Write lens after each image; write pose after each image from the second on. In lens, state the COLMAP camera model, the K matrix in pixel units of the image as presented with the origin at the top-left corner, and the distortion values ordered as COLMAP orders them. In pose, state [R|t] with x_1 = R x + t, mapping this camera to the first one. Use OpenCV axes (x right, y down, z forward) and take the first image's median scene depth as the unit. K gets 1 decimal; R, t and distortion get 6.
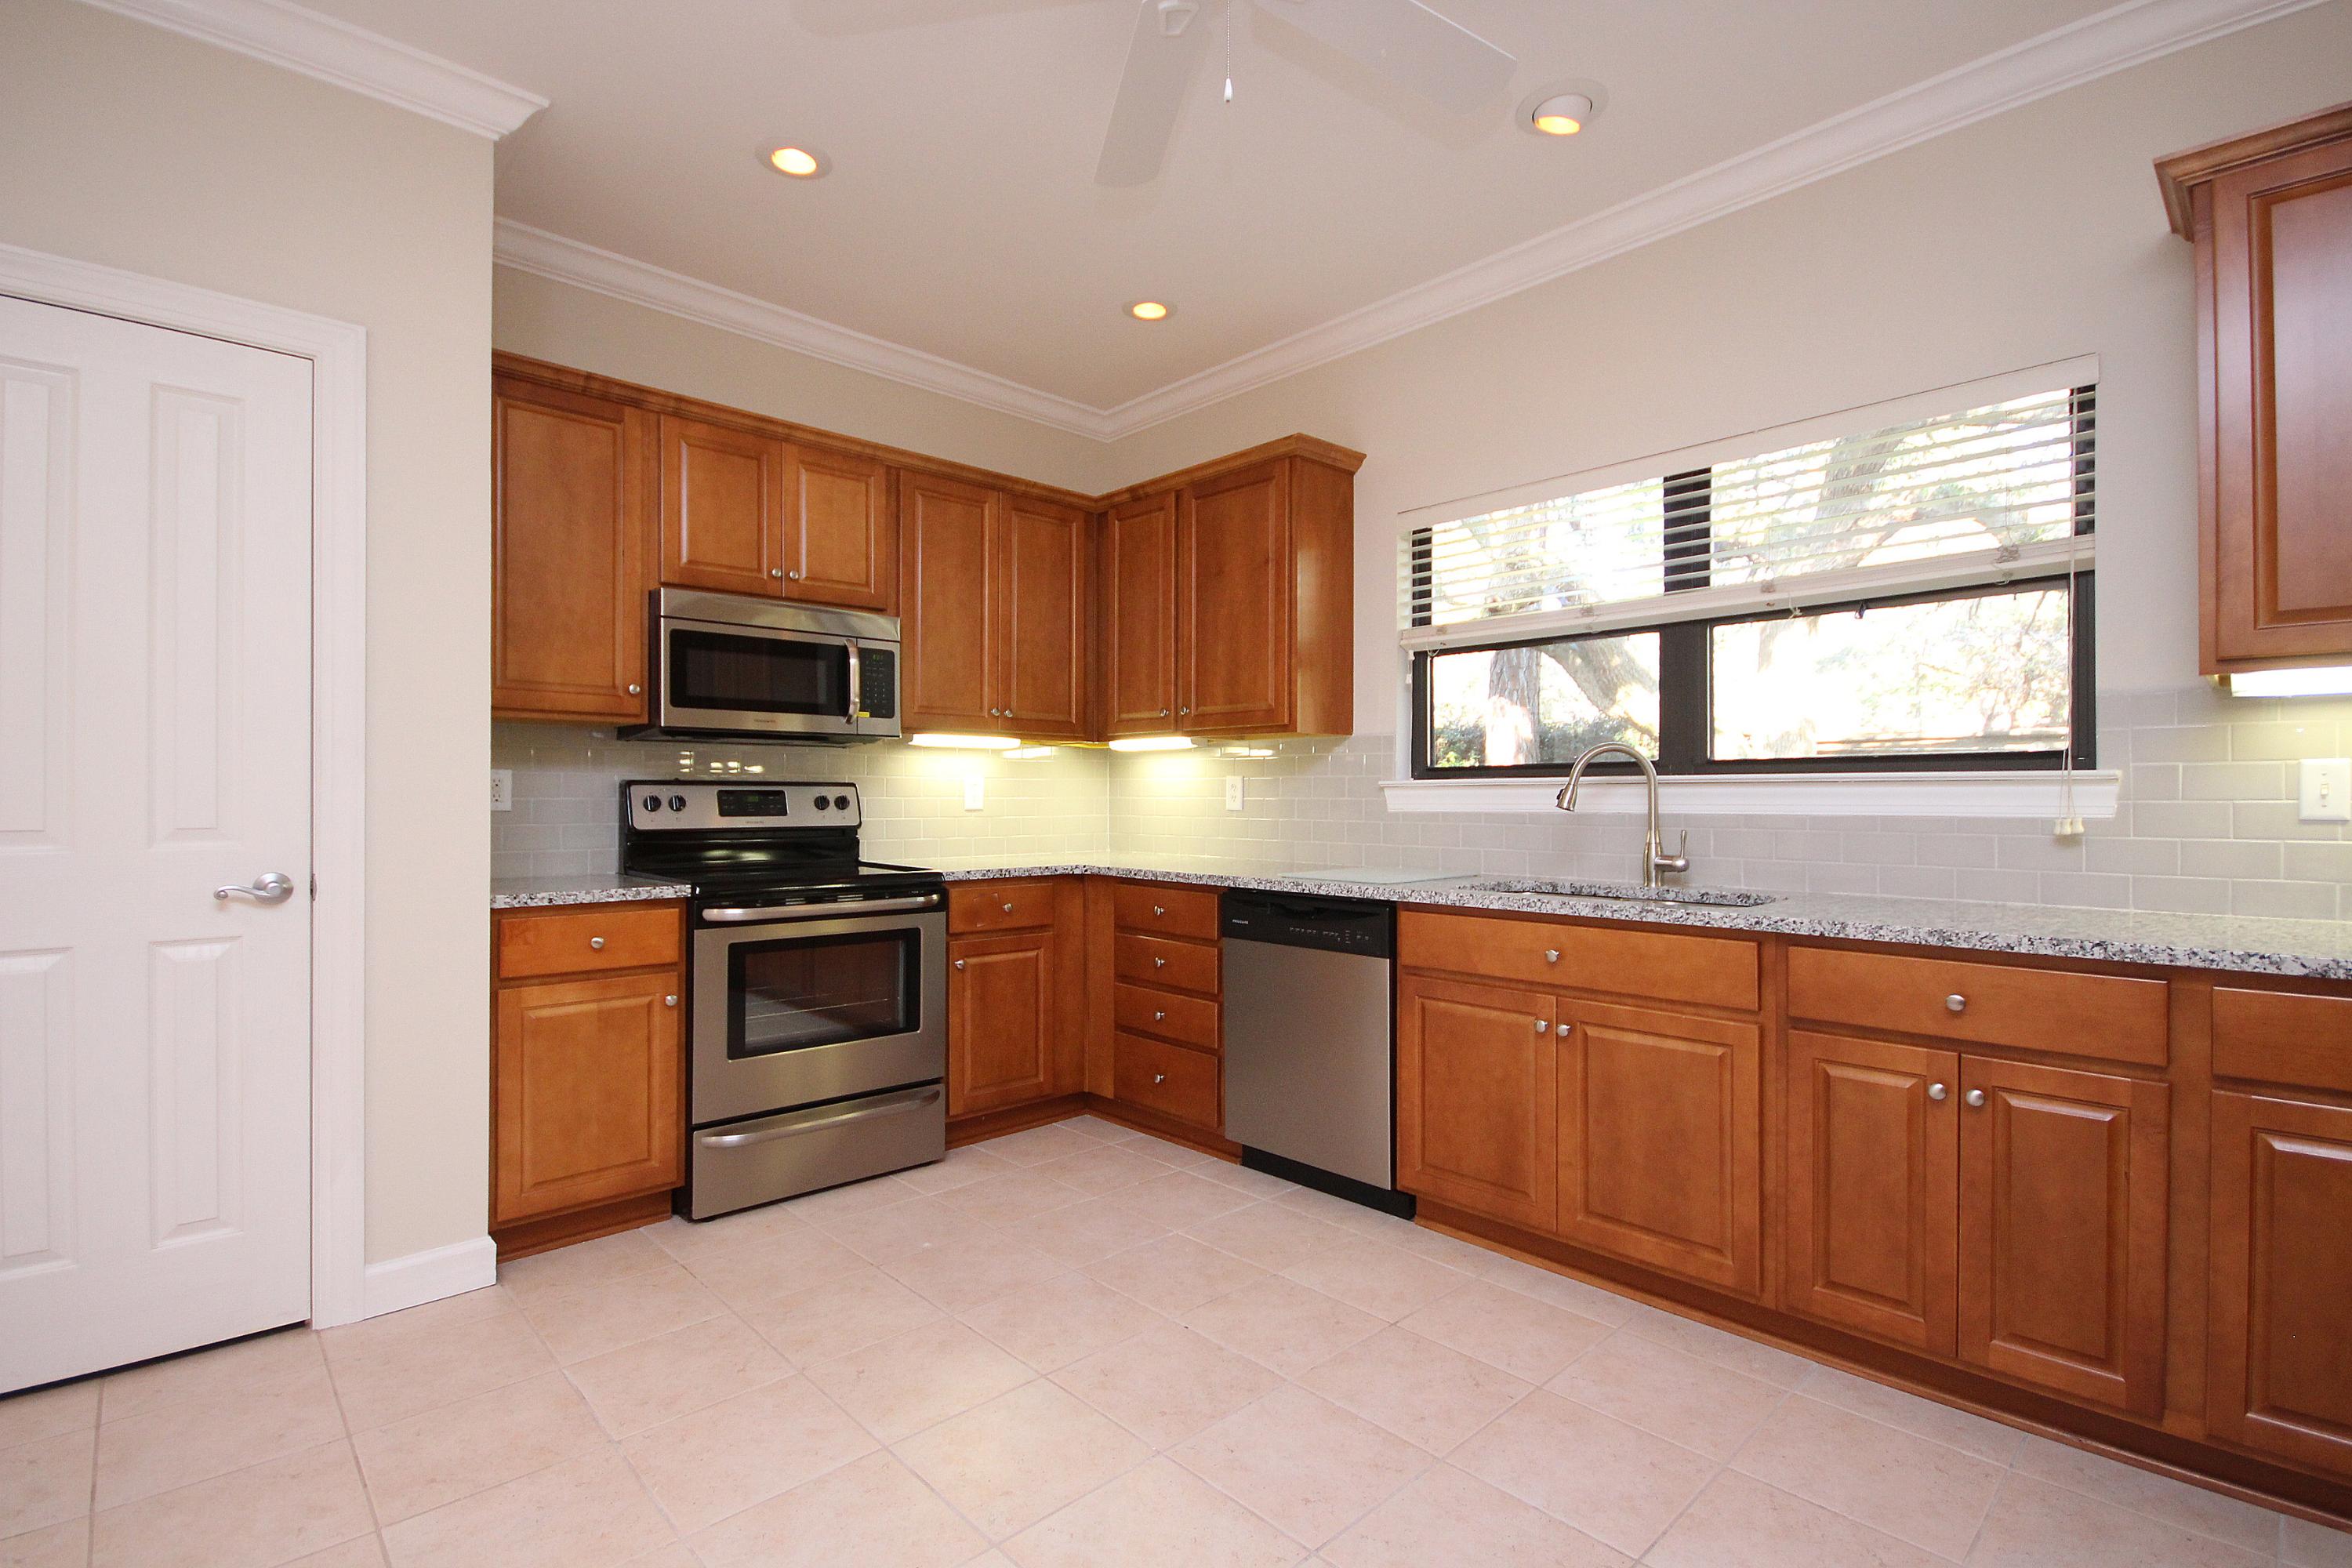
lens RADIAL K [[1092.5, 0, 1179.5], [0, 1092.5, 791.3], [0, 0, 1]] dist [0.010098, -0.010333]
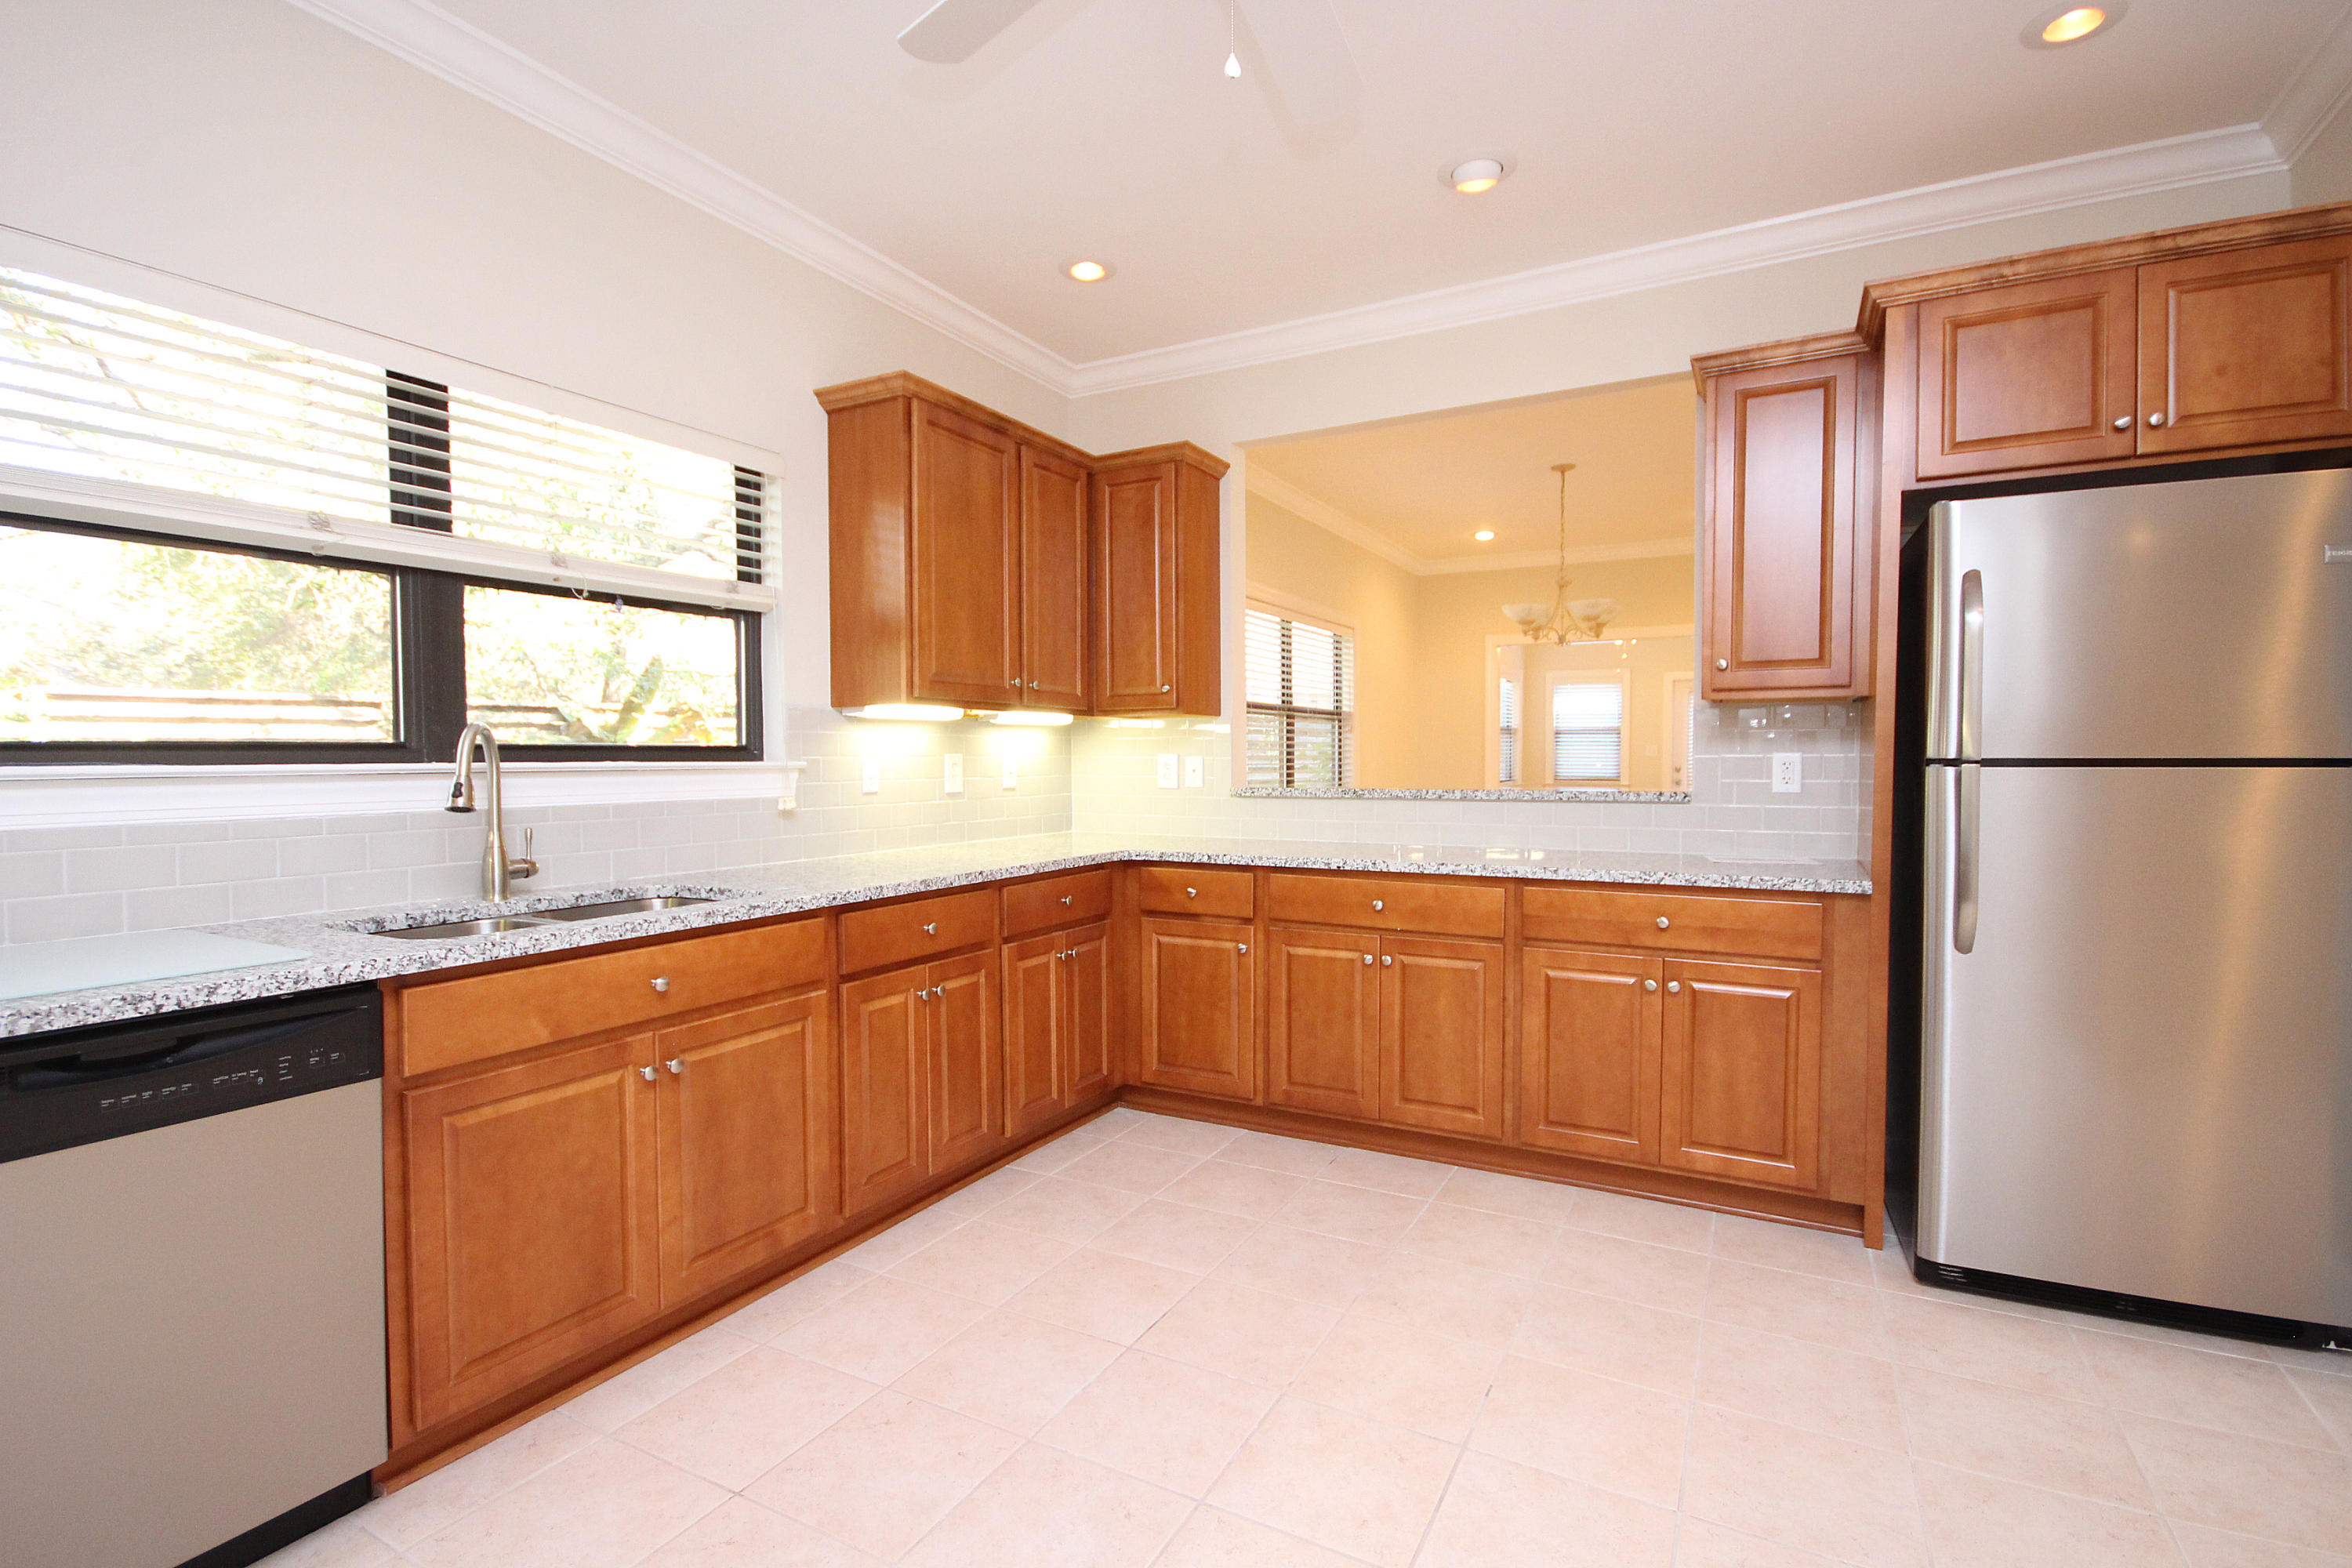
lens RADIAL K [[1092.5, 0, 1179.5], [0, 1092.5, 791.3], [0, 0, 1]] dist [0.010098, -0.010333]
pose [[-0.317997, -0.029394, 0.947636, -0.496710], [-0.005053, 0.999558, 0.029309, -0.019935], [-0.948078, 0.004532, -0.318005, 0.771927]]
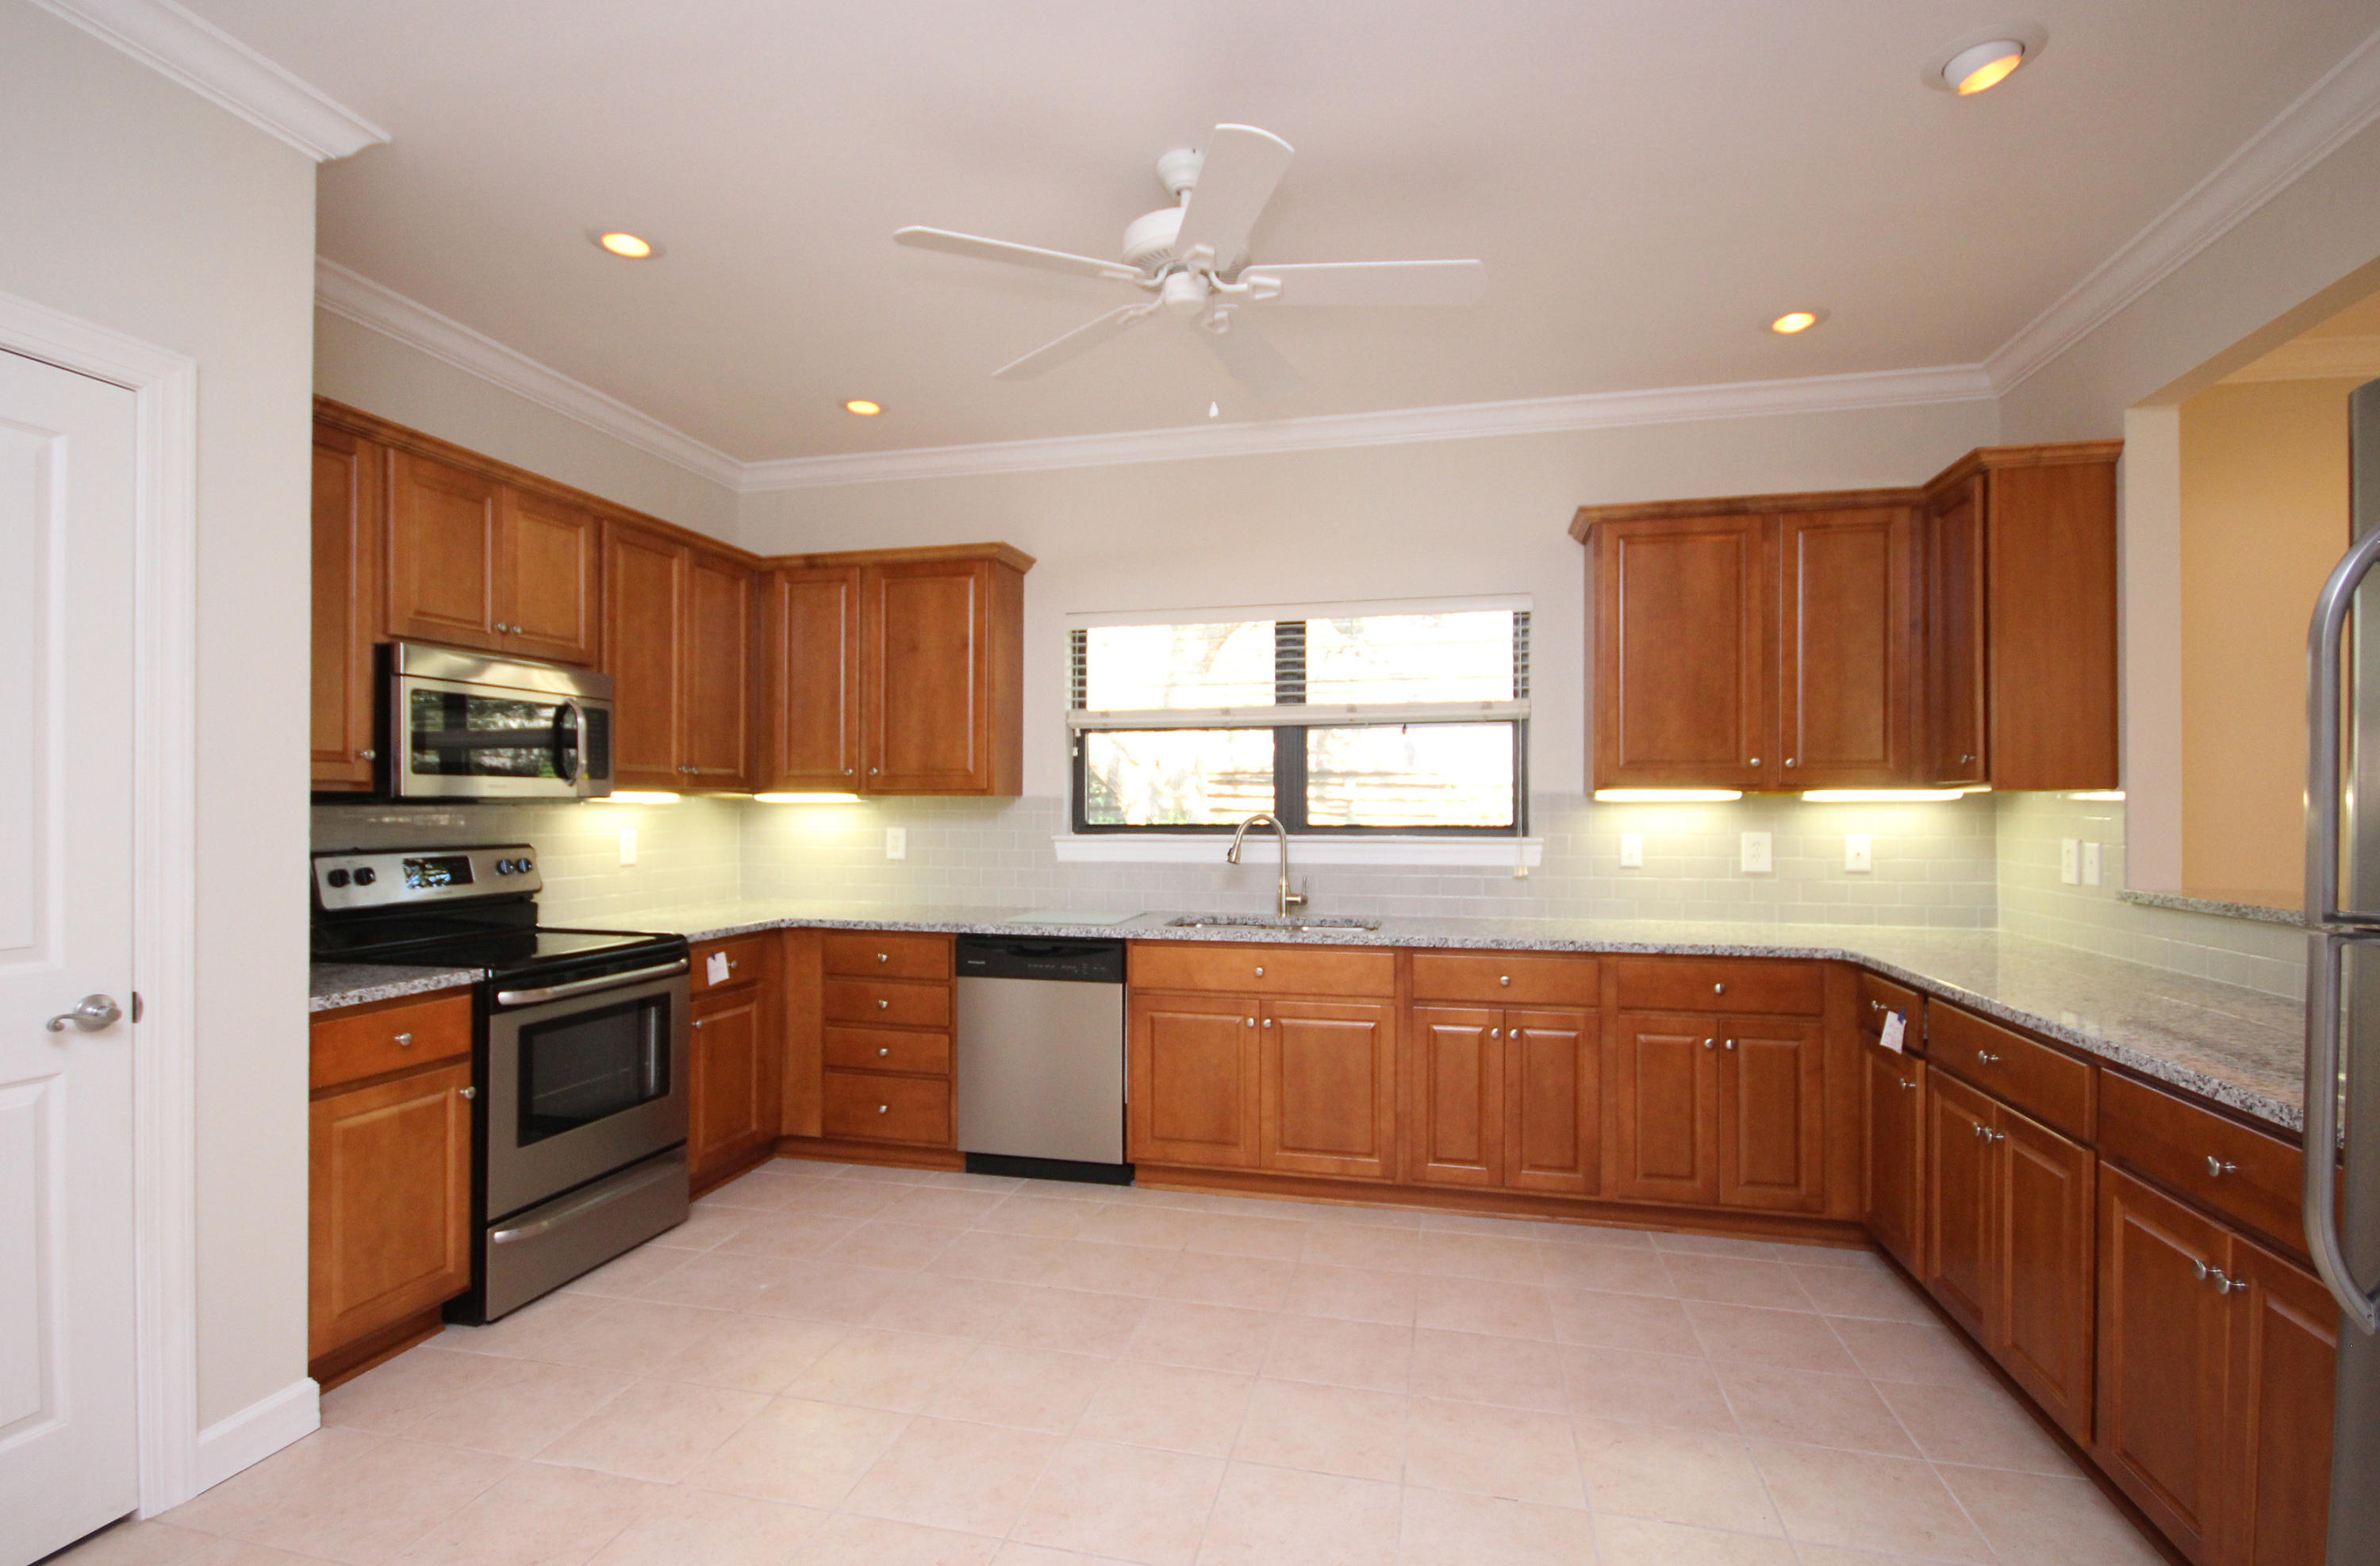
lens RADIAL K [[1137.7, 0, 1192.3], [0, 1137.7, 794.0], [0, 0, 1]] dist [0.002009, -0.000969]
pose [[0.835667, 0.006413, 0.549198, -0.469042], [-0.003787, 0.999975, -0.005914, -0.060904], [-0.549223, 0.002863, 0.835671, -0.158530]]
